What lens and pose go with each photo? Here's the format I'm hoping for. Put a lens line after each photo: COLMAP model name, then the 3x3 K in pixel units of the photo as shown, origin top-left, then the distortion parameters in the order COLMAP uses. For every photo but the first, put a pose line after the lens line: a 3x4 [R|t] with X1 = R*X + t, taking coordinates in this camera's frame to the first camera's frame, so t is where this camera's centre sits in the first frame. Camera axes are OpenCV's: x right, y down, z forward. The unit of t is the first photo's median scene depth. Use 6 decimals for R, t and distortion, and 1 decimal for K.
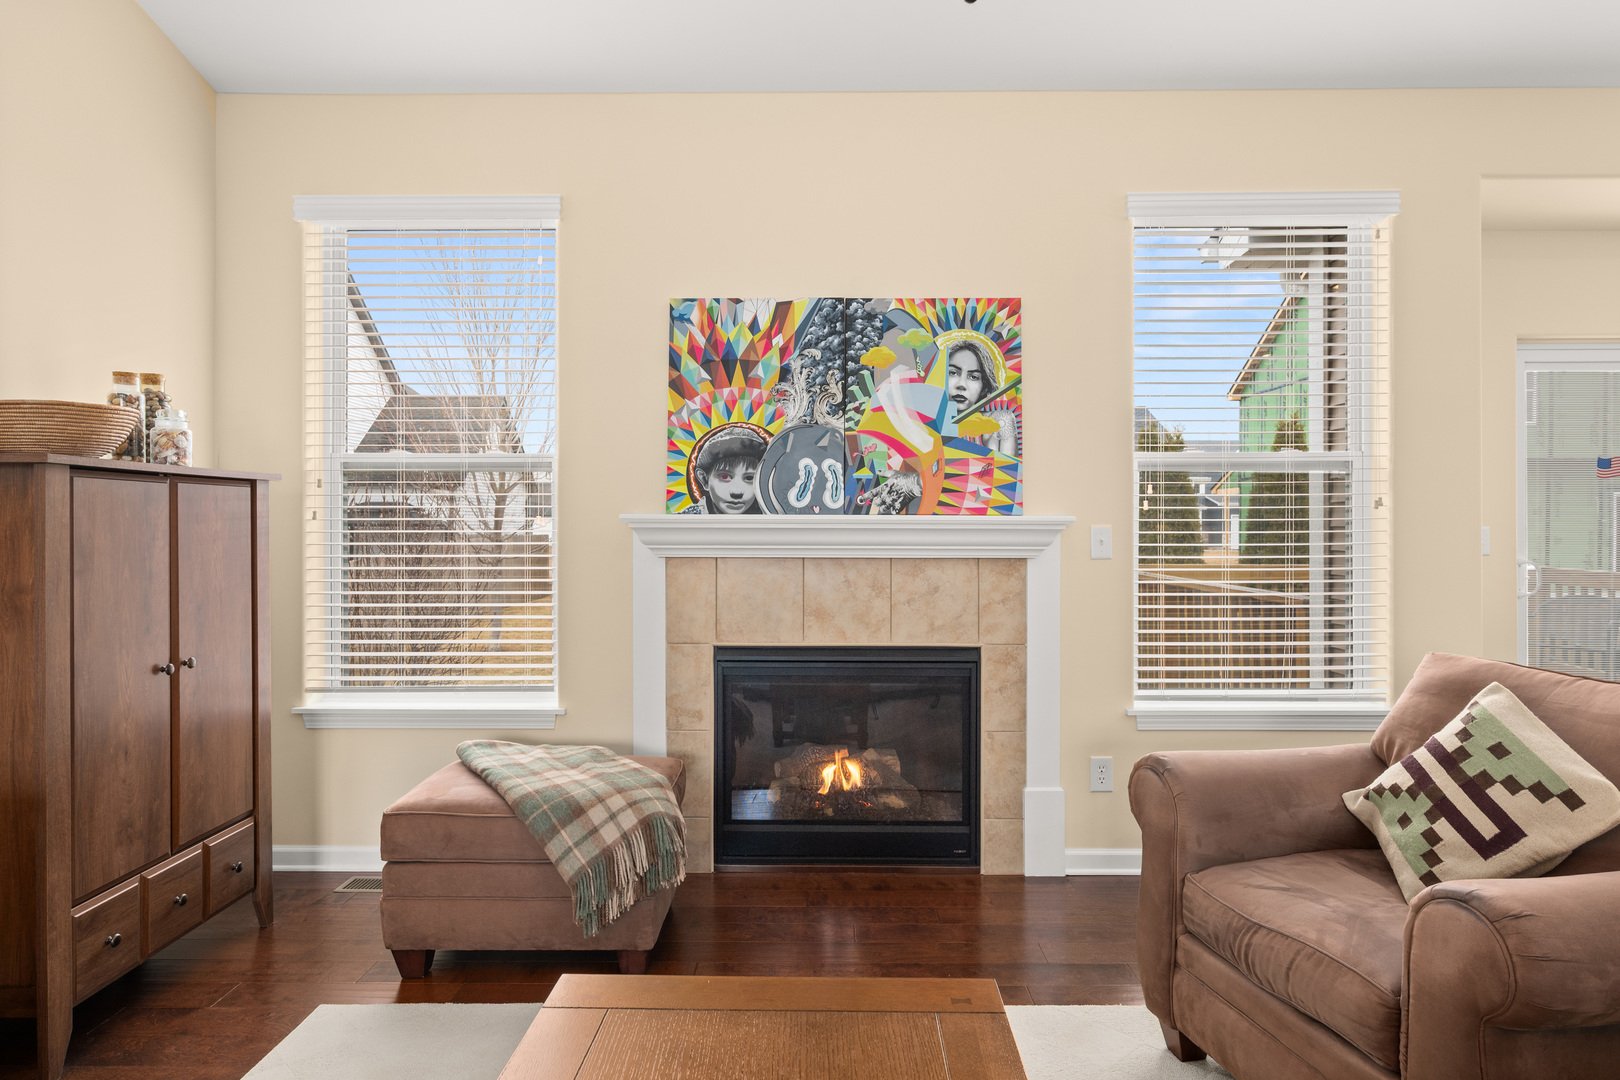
lens RADIAL K [[927.3, 0, 815.3], [0, 927.3, 530.8], [0, 0, 1]] dist [0.000320, -0.000194]
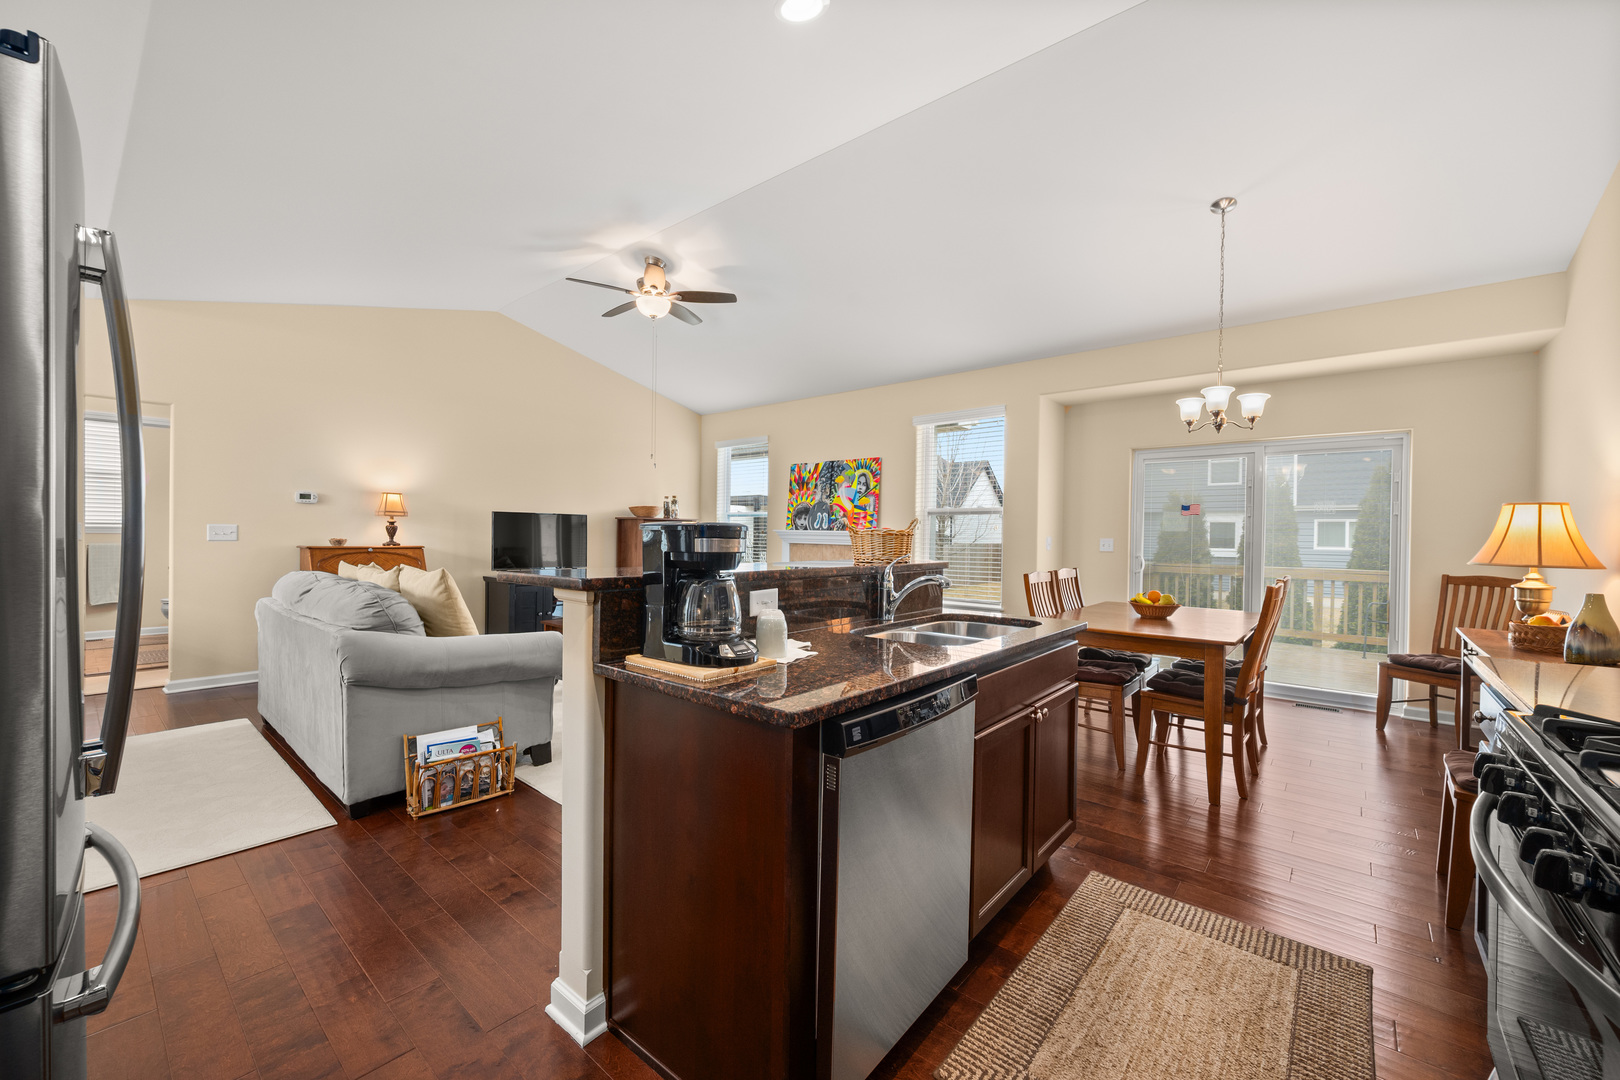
lens RADIAL K [[634.8, 0, 813.1], [0, 634.8, 531.0], [0, 0, 1]] dist [0.001773, -0.000060]
pose [[0.773003, 0.007179, -0.634361, 1.340756], [-0.019234, 0.999741, -0.012124, 0.010432], [0.634110, 0.021573, 0.772942, -0.681695]]
